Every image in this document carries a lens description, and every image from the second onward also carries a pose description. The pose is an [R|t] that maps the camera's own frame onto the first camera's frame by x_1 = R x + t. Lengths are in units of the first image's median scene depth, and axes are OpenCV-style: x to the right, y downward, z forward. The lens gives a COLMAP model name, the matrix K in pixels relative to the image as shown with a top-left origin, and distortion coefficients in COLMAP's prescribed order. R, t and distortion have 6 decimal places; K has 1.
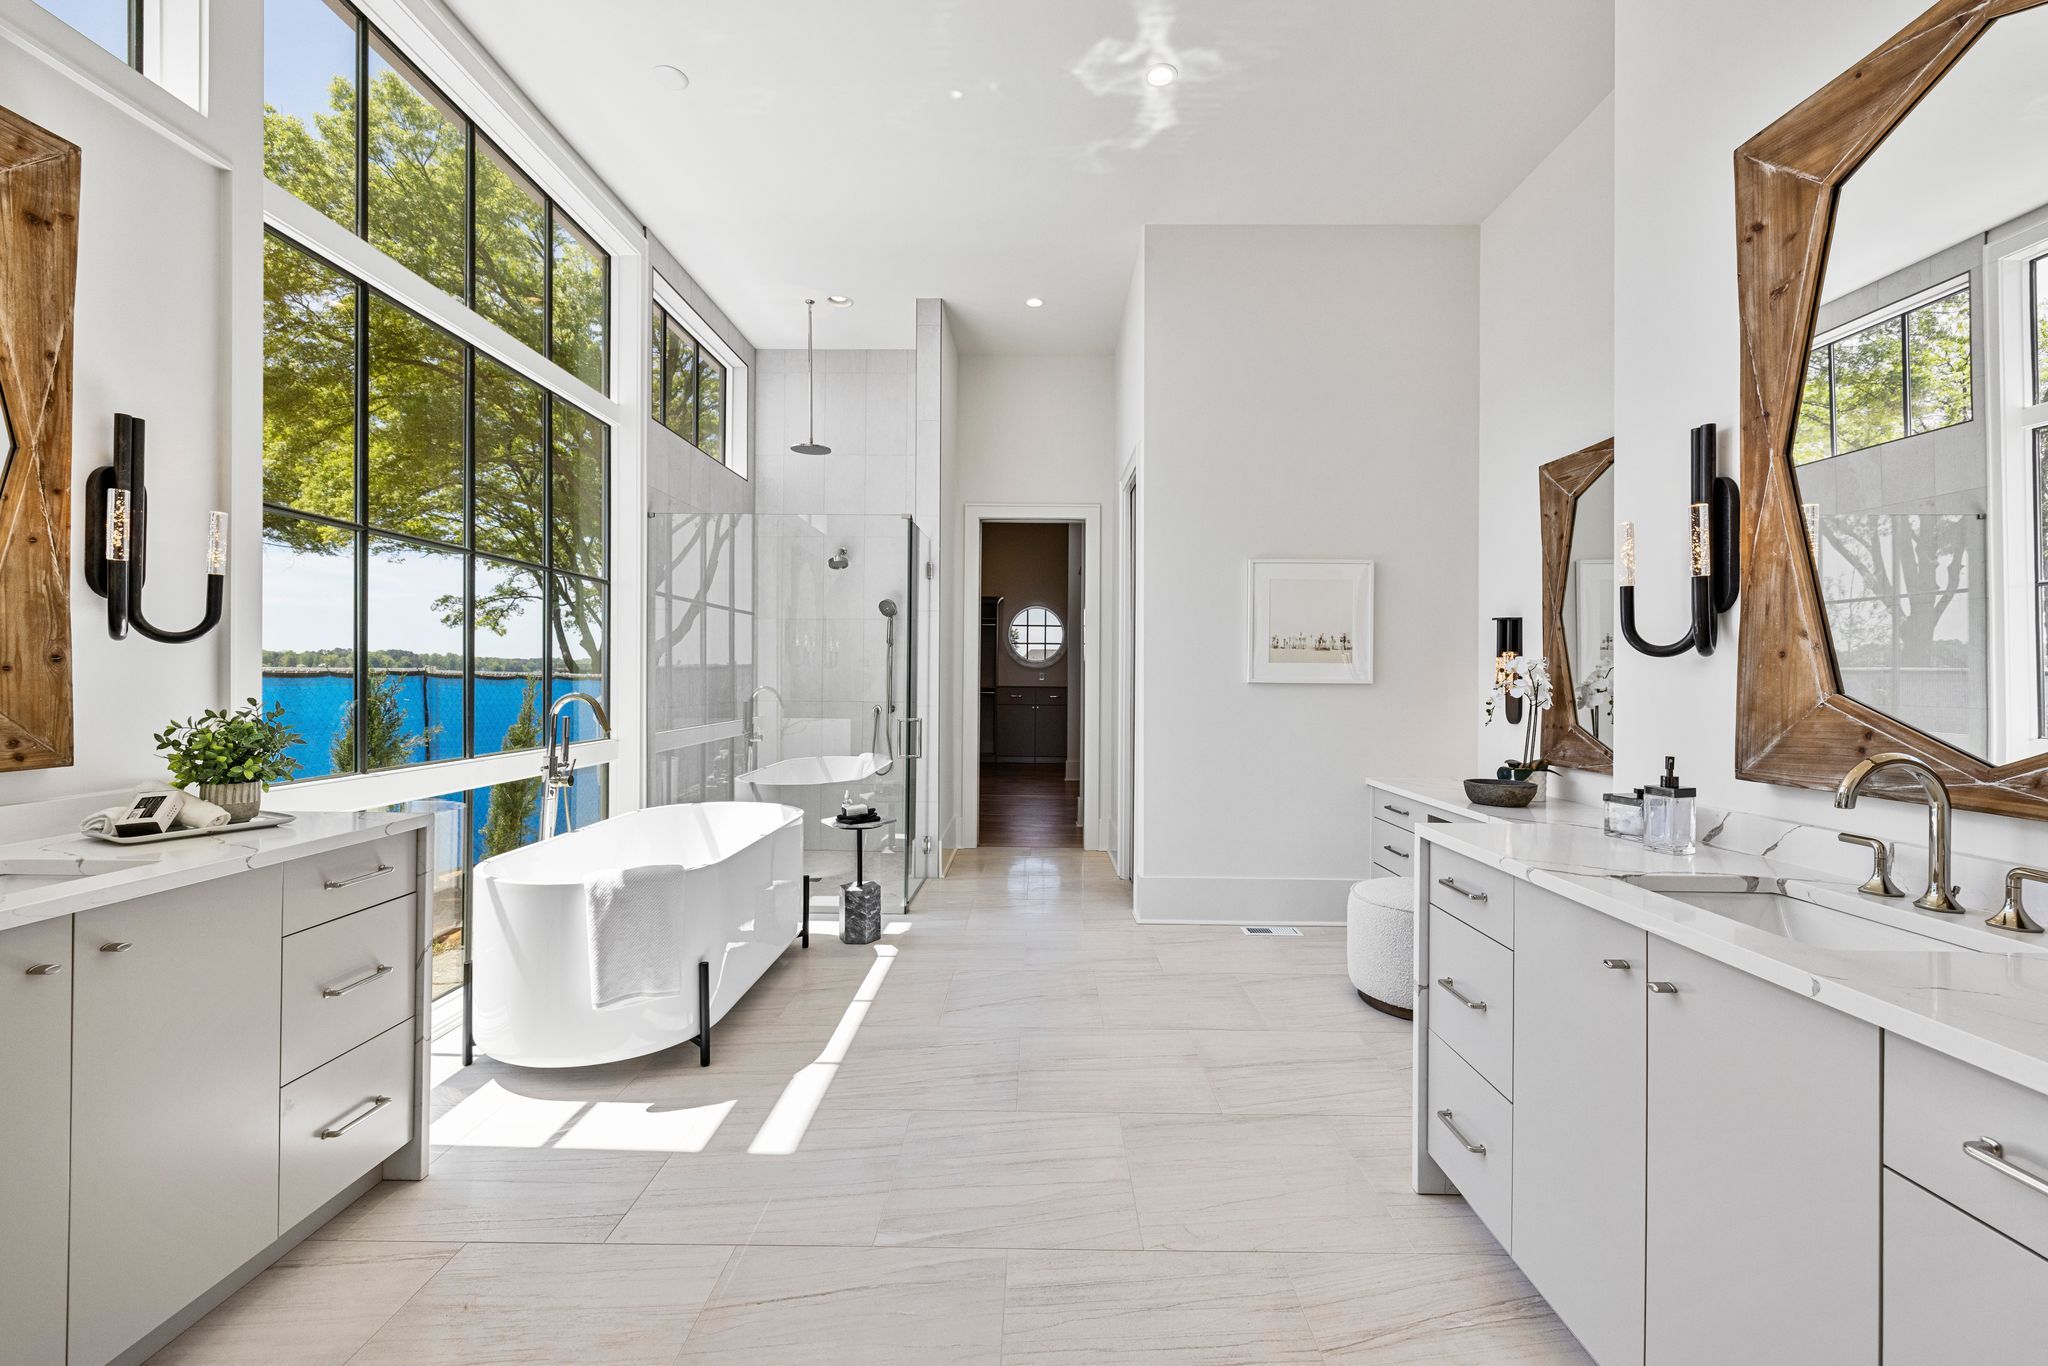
lens RADIAL K [[864.6, 0, 1034.9], [0, 864.6, 693.8], [0, 0, 1]] dist [0.000790, 0.000056]
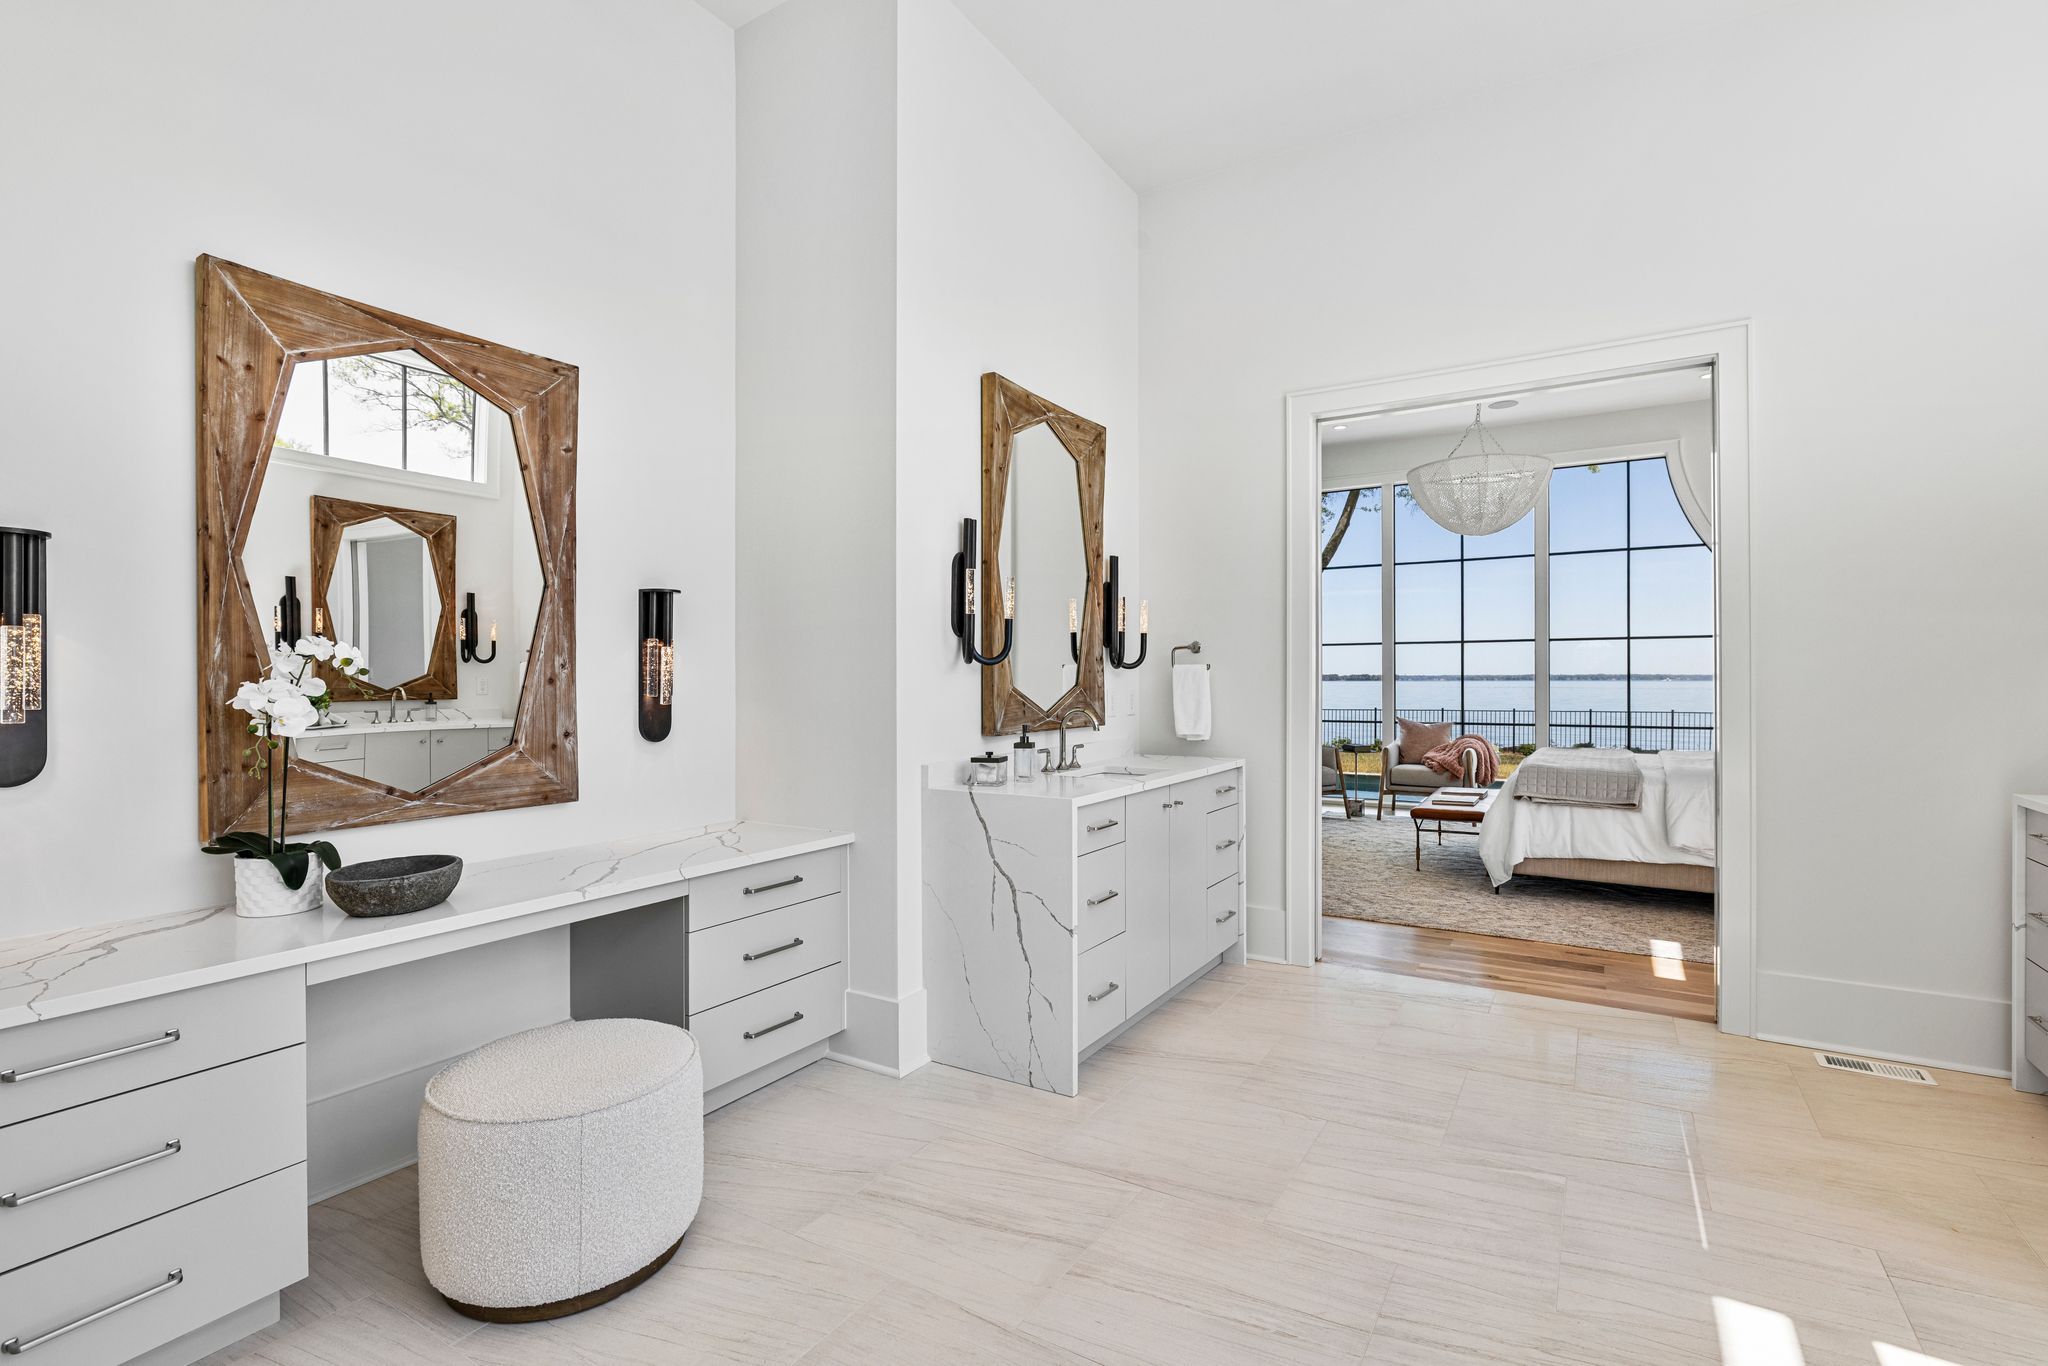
lens RADIAL K [[967.1, 0, 1024.0], [0, 967.1, 683.0], [0, 0, 1]] dist [-0.026315, 0.000008]
pose [[-0.859261, -0.003476, 0.511526, -0.165998], [0.008543, 0.999740, 0.021145, -0.032306], [-0.511467, 0.022539, -0.859008, 1.897792]]
